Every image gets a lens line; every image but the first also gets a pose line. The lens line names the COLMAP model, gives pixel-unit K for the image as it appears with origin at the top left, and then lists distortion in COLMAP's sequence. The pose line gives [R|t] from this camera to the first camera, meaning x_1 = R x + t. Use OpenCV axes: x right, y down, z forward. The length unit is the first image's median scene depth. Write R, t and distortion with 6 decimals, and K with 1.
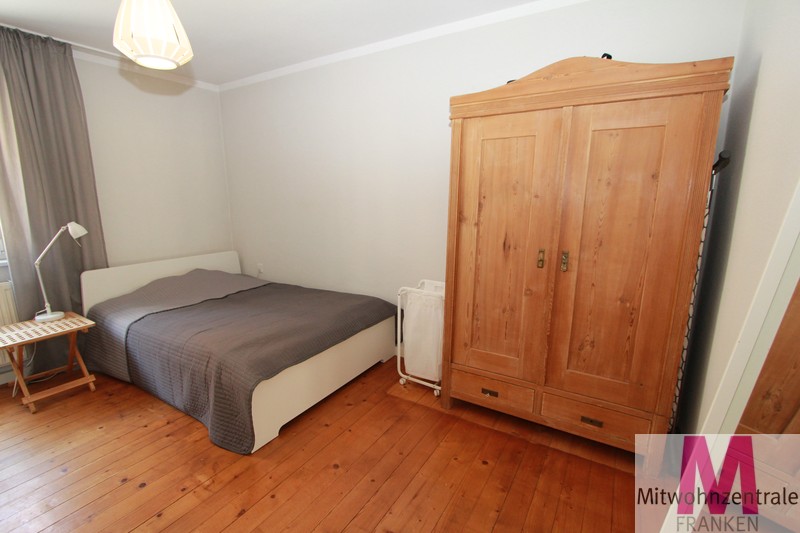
lens RADIAL K [[372.3, 0, 397.8], [0, 372.3, 269.4], [0, 0, 1]] dist [-0.003371, -0.000080]
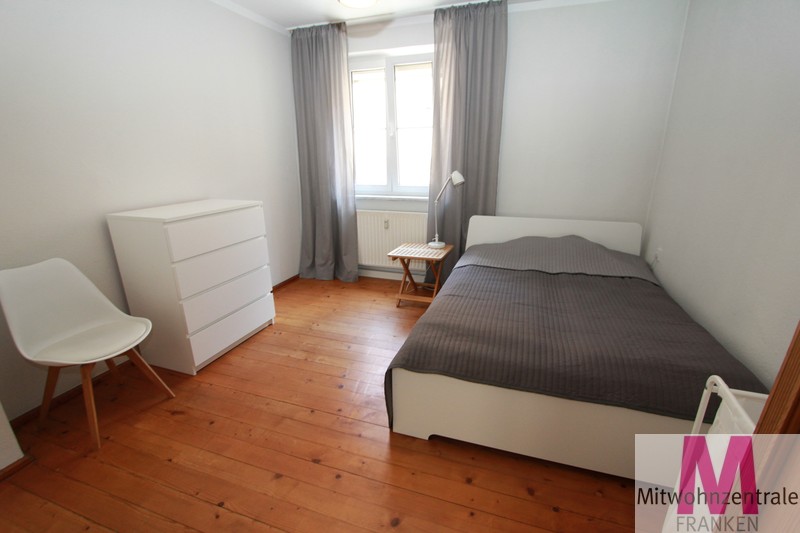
lens RADIAL K [[372.3, 0, 397.8], [0, 372.3, 269.4], [0, 0, 1]] dist [-0.003371, -0.000080]
pose [[0.226086, 0.292334, -0.929207, 0.251468], [-0.184967, 0.949435, 0.253693, -0.091012], [0.956385, 0.114516, 0.268726, 0.509574]]
